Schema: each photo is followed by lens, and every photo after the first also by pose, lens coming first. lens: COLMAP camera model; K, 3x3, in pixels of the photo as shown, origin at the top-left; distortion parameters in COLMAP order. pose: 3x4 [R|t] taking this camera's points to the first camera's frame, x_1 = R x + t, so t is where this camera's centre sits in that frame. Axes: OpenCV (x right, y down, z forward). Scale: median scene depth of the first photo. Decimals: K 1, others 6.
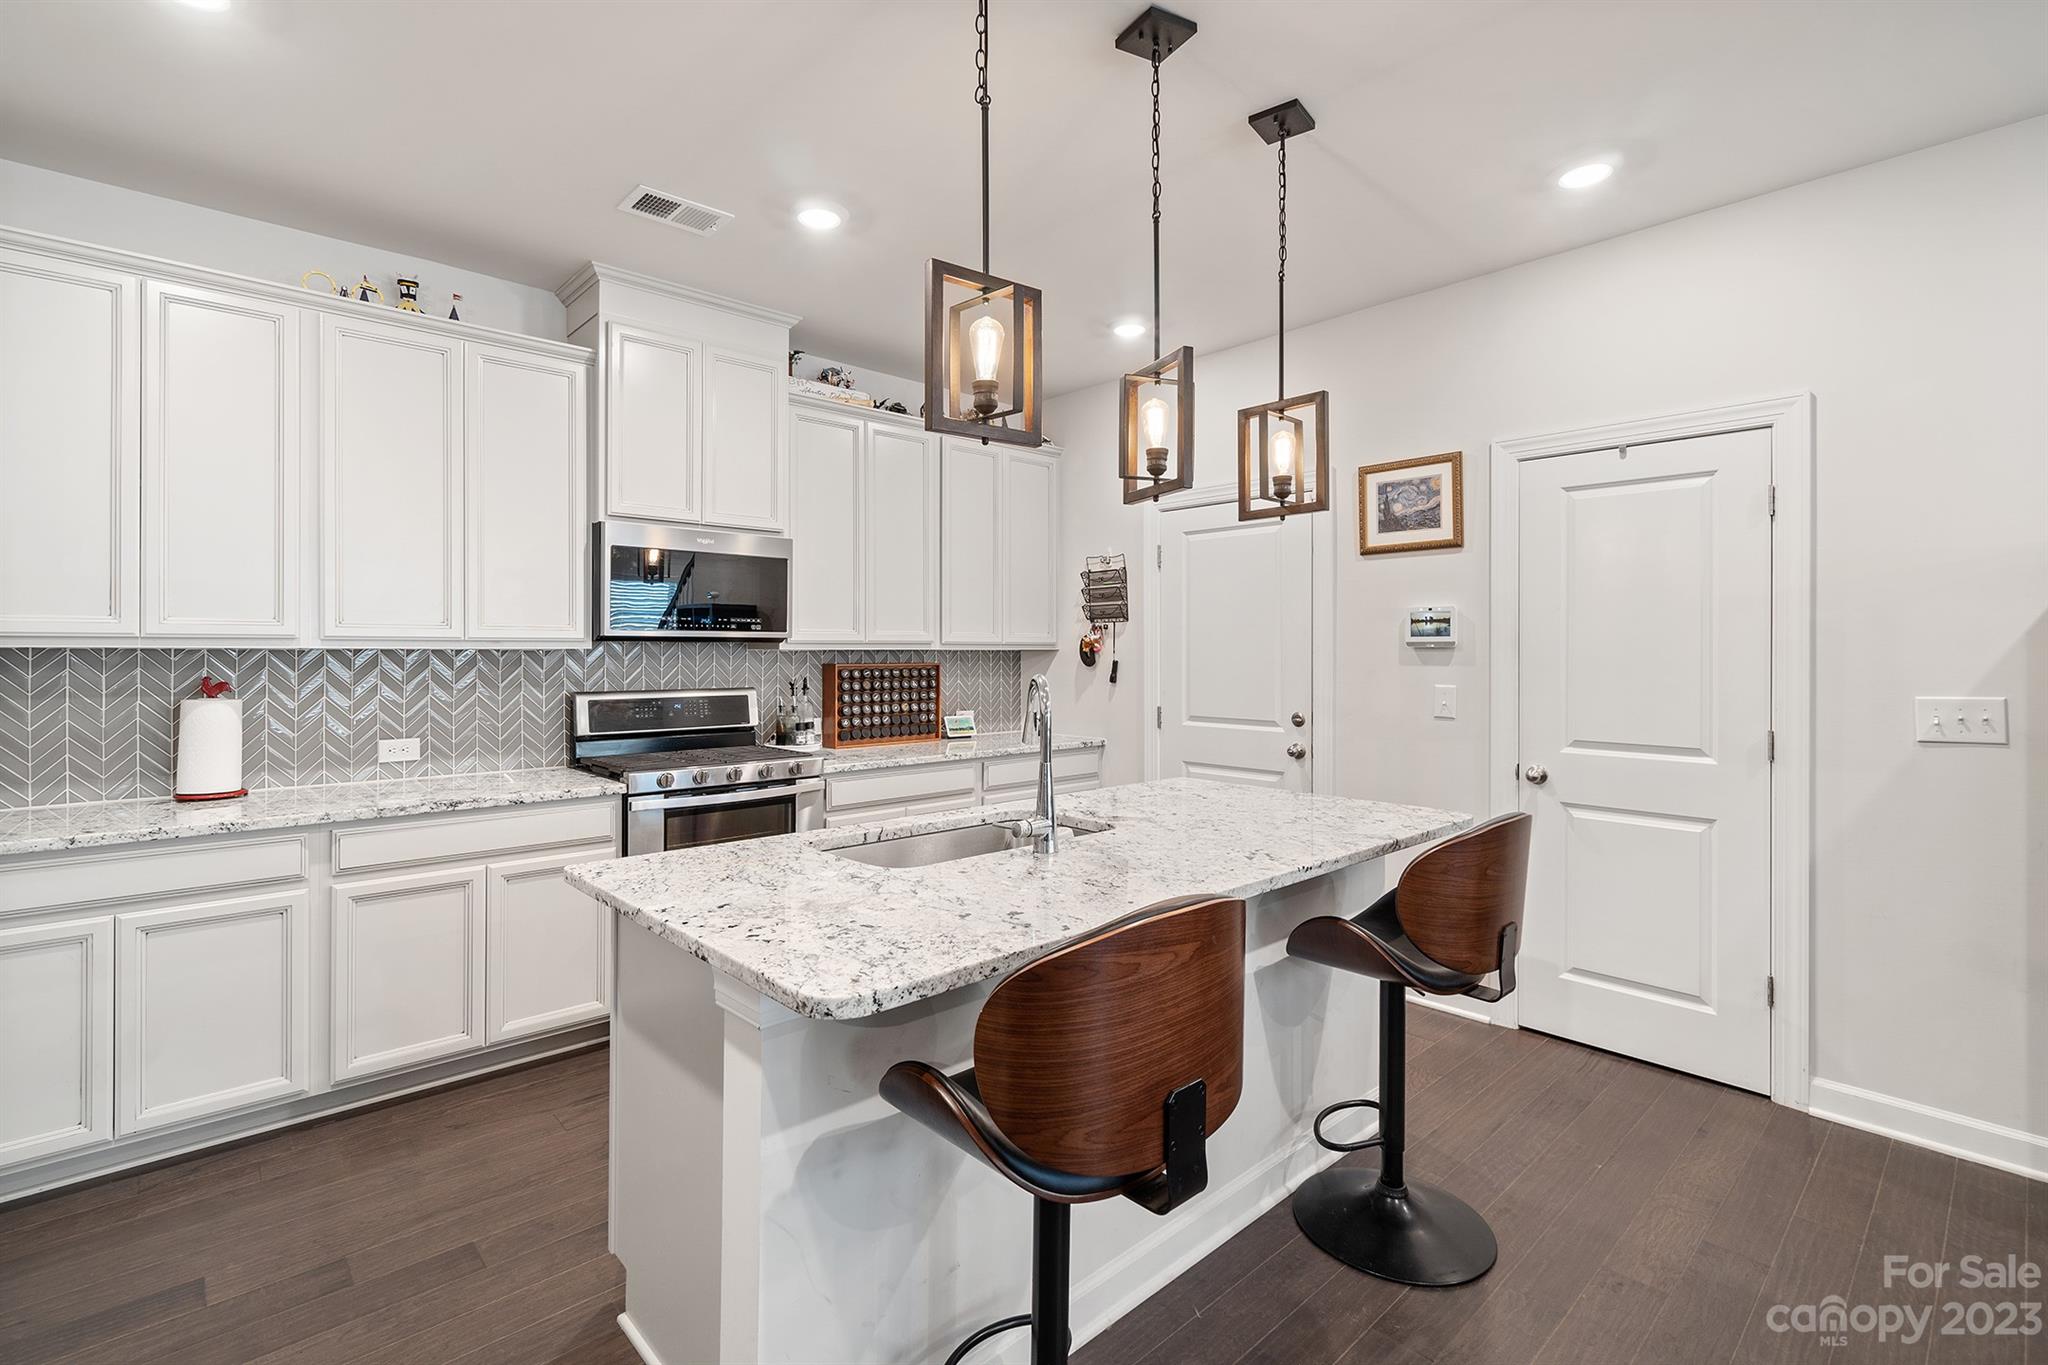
lens RADIAL K [[924.6, 0, 1008.6], [0, 924.6, 645.7], [0, 0, 1]] dist [0.003062, 0.000797]
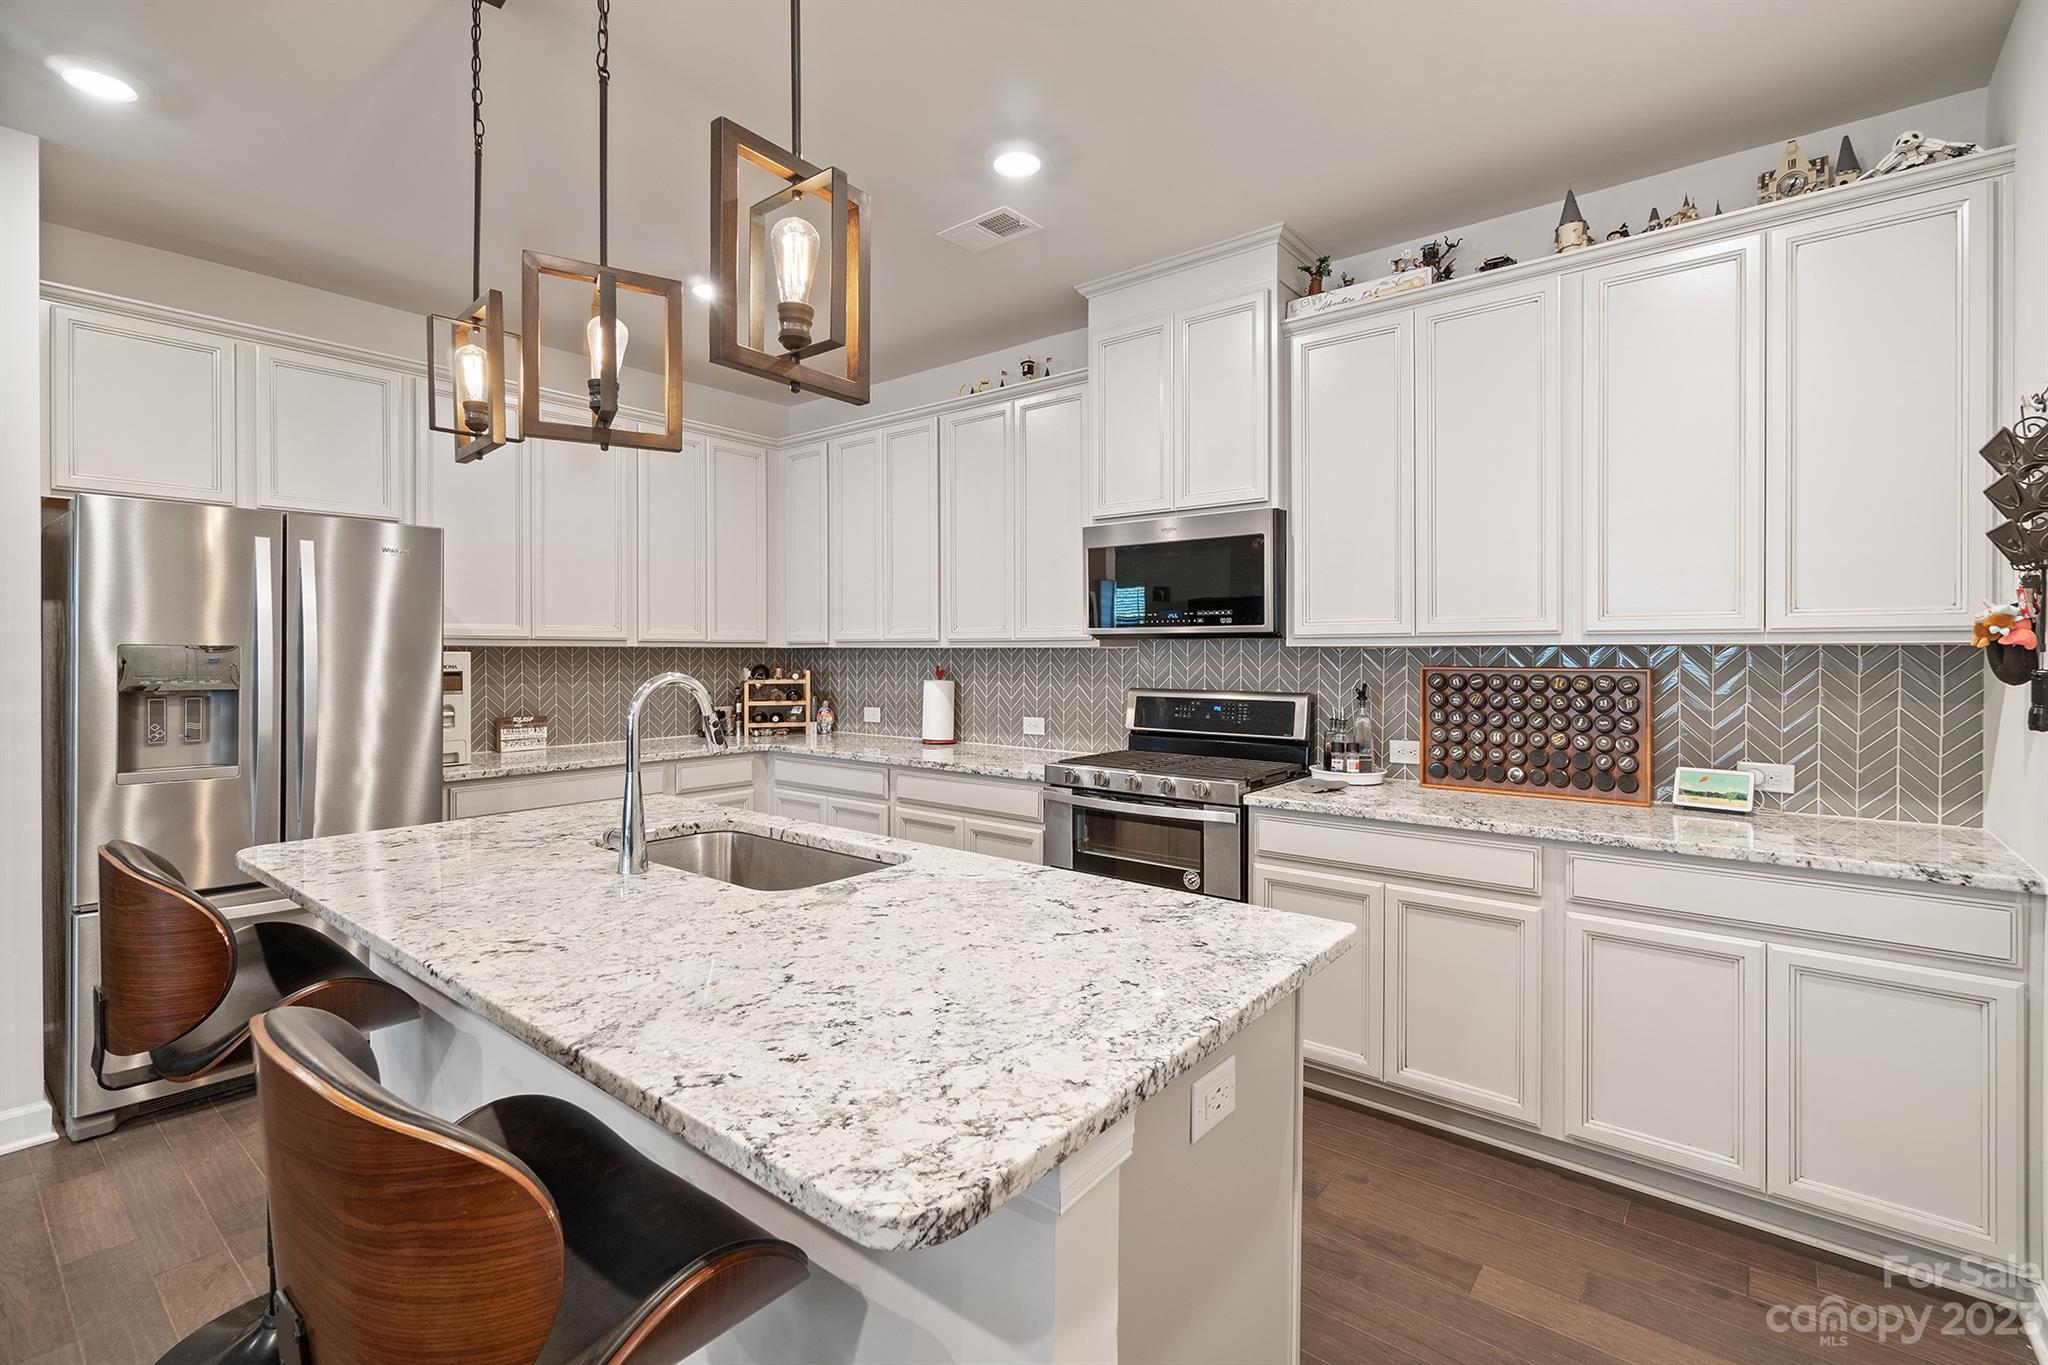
lens RADIAL K [[921.0, 0, 1012.5], [0, 921.0, 657.8], [0, 0, 1]] dist [0.000225, 0.000285]
pose [[0.146167, 0.006977, -0.989235, 0.546655], [0.007986, 0.999934, 0.008233, 0.006094], [0.989228, -0.009104, 0.146102, 0.699042]]
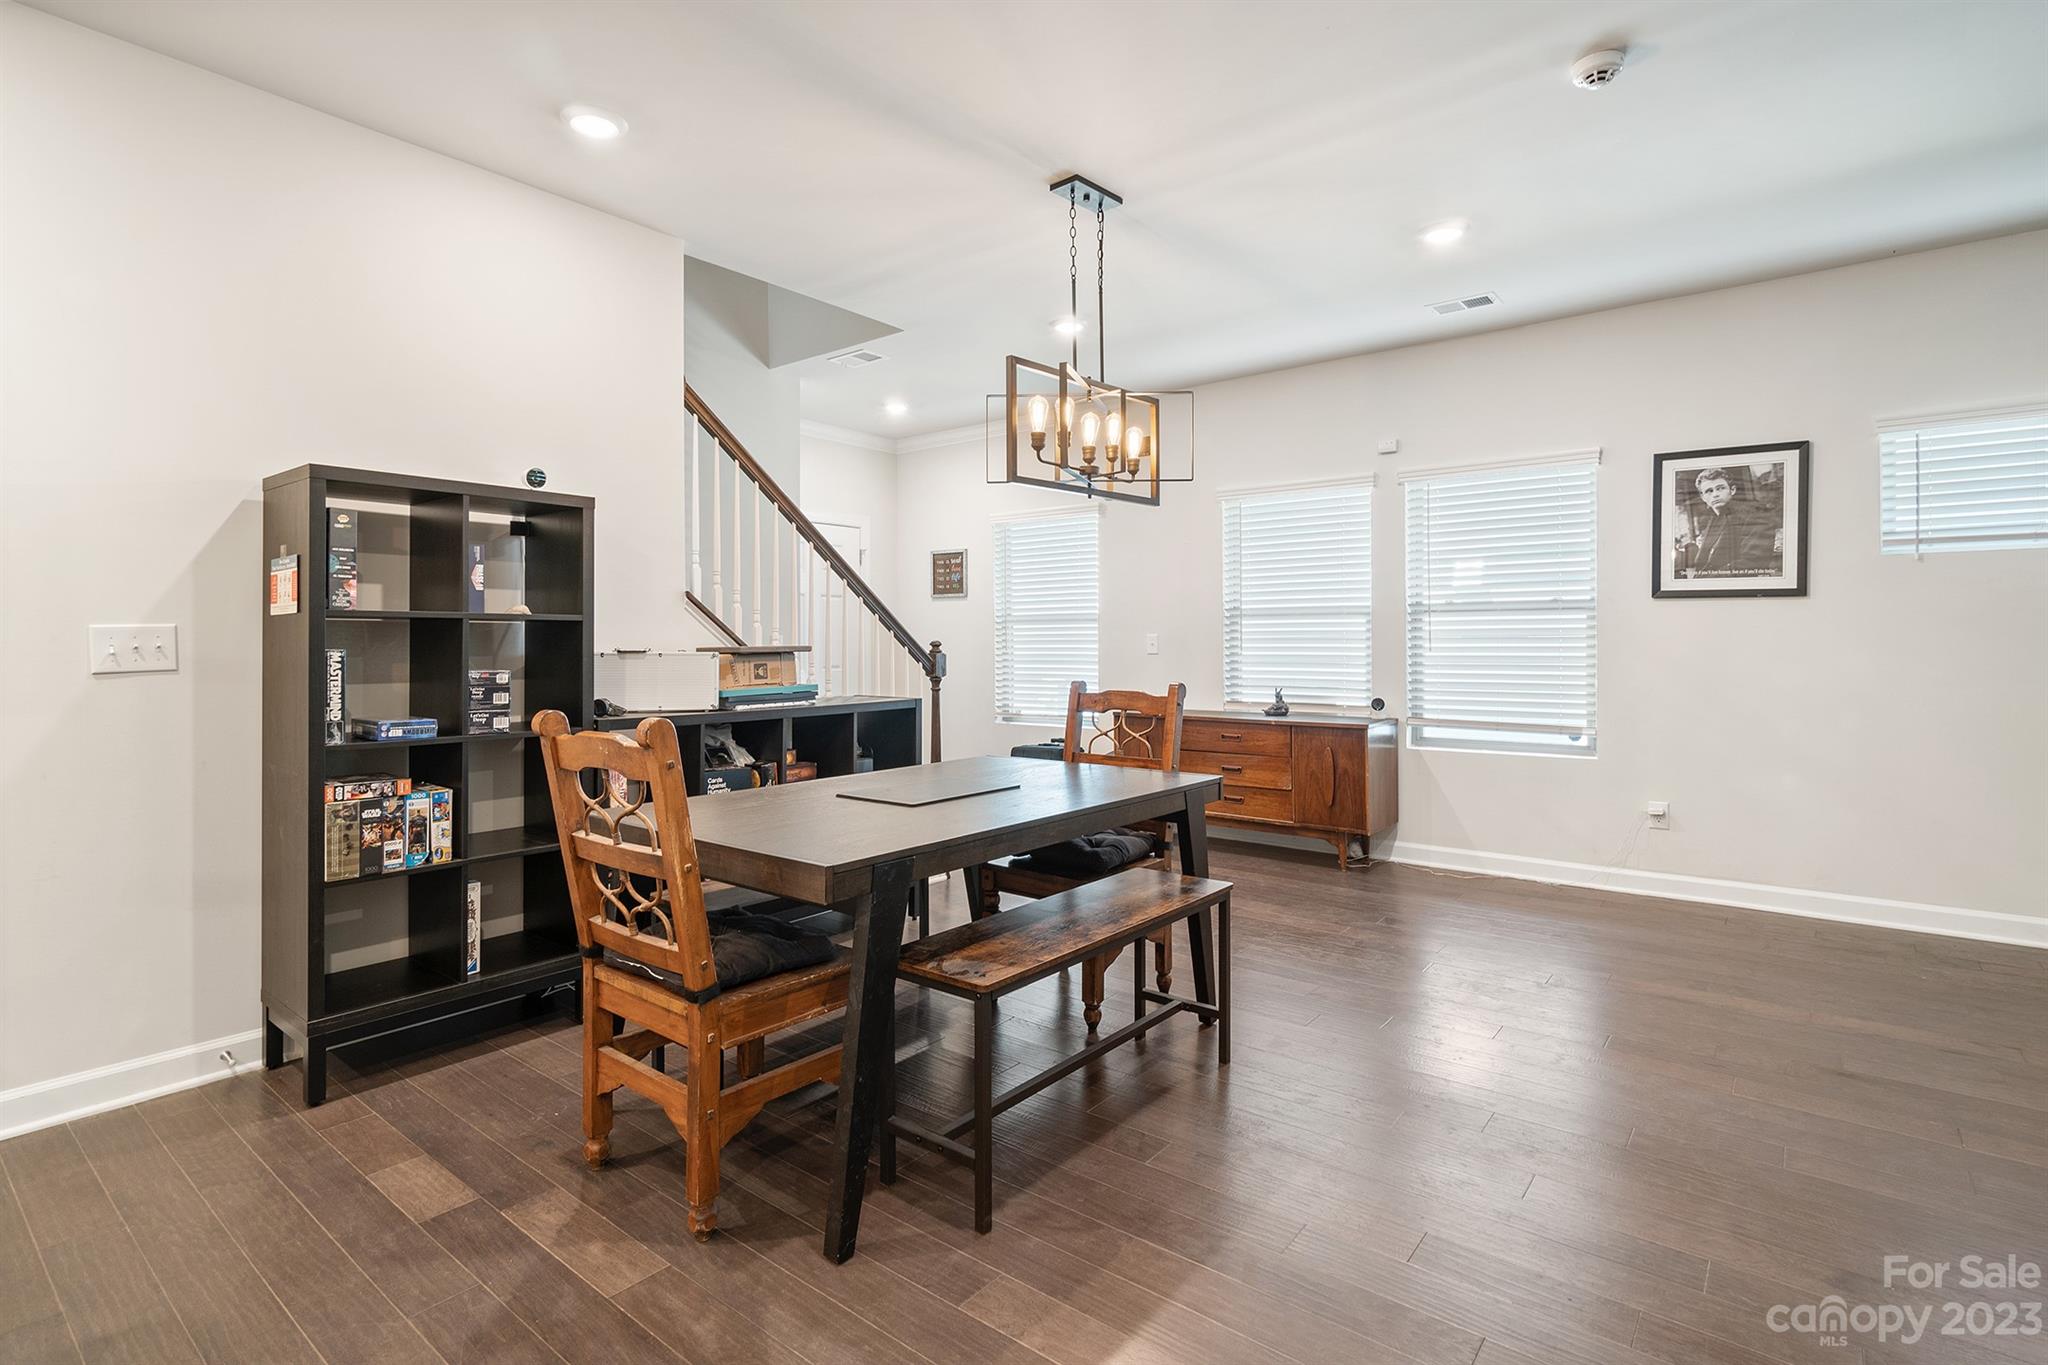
lens RADIAL K [[989.5, 0, 1016.9], [0, 989.5, 644.1], [0, 0, 1]] dist [-0.008734, -0.000258]
pose [[-0.154539, -0.000072, 0.987987, -0.081282], [-0.002147, 0.999998, -0.000263, 0.051174], [-0.987984, -0.002162, -0.154539, 0.177749]]
